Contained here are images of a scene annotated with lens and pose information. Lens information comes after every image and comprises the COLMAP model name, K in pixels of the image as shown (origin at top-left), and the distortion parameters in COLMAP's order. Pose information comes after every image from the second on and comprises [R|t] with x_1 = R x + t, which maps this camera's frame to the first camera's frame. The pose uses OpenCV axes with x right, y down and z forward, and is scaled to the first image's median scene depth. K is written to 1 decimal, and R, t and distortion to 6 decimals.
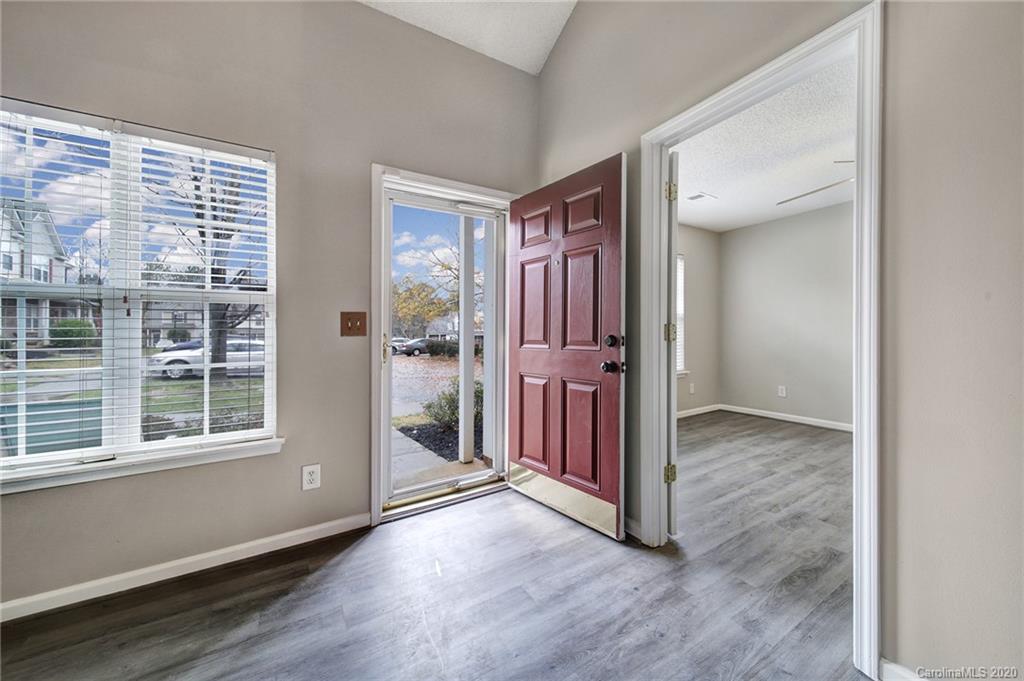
lens RADIAL K [[362.7, 0, 511.3], [0, 362.7, 333.8], [0, 0, 1]] dist [0.000967, -0.000759]
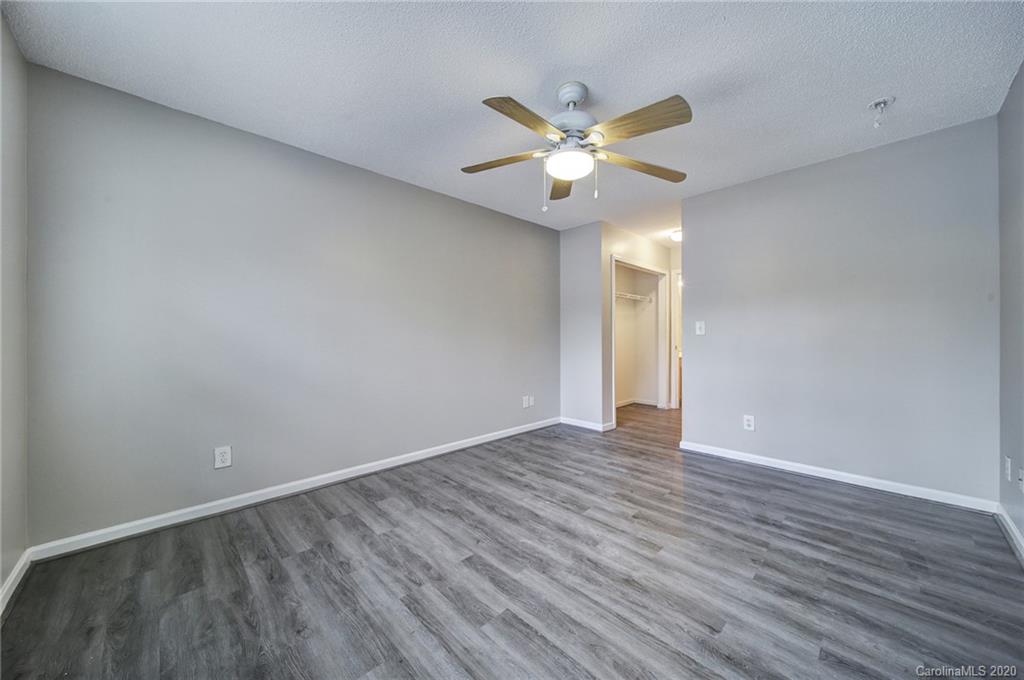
lens RADIAL K [[362.7, 0, 512.9], [0, 362.7, 339.7], [0, 0, 1]] dist [0.000967, -0.000759]
pose [[-0.222322, 0.001680, 0.974972, 0.265380], [0.008139, 0.999967, 0.000132, -0.011181], [-0.974939, 0.007965, -0.222328, 1.305907]]
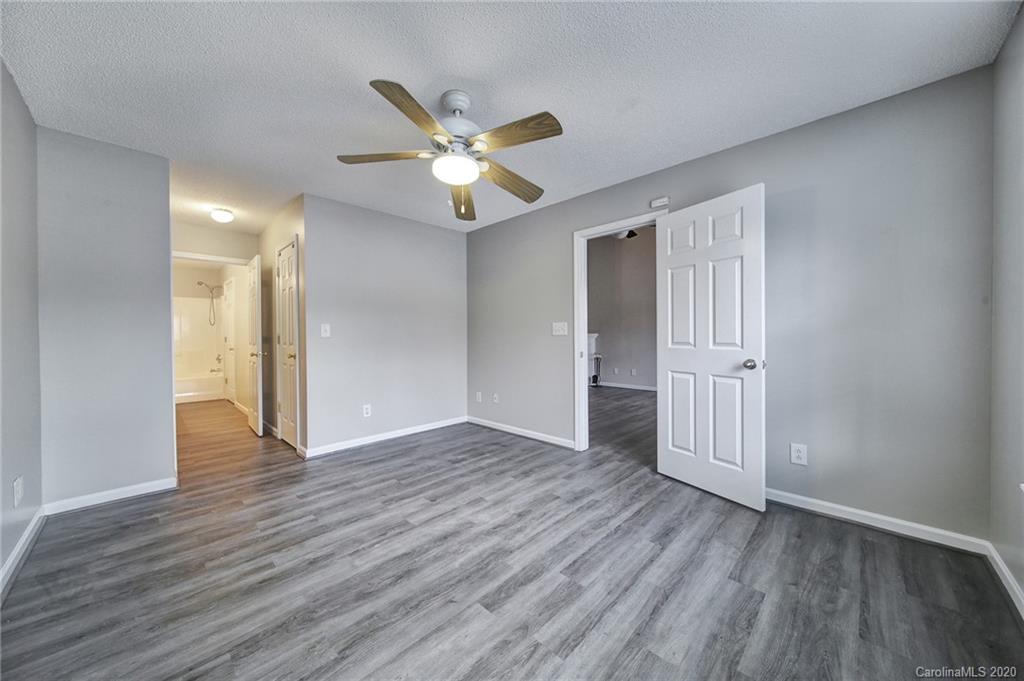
lens RADIAL K [[362.7, 0, 509.7], [0, 362.7, 342.2], [0, 0, 1]] dist [0.000967, -0.000759]
pose [[-0.968431, 0.022086, -0.248300, 1.137601], [0.016700, 0.999578, 0.023778, -0.026104], [0.248721, 0.018881, -0.968391, 1.843646]]
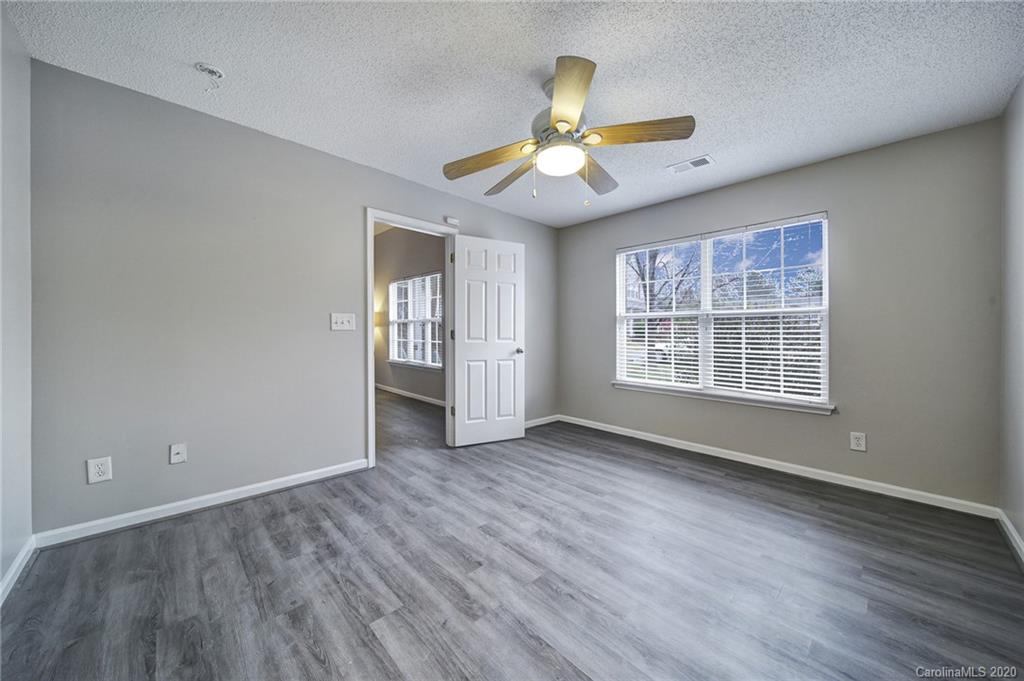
lens RADIAL K [[362.7, 0, 513.5], [0, 362.7, 332.0], [0, 0, 1]] dist [0.000967, -0.000759]
pose [[0.222297, 0.009809, -0.974930, 1.822822], [-0.015209, 0.999863, 0.006592, -0.025498], [0.974860, 0.013363, 0.222416, 0.697006]]
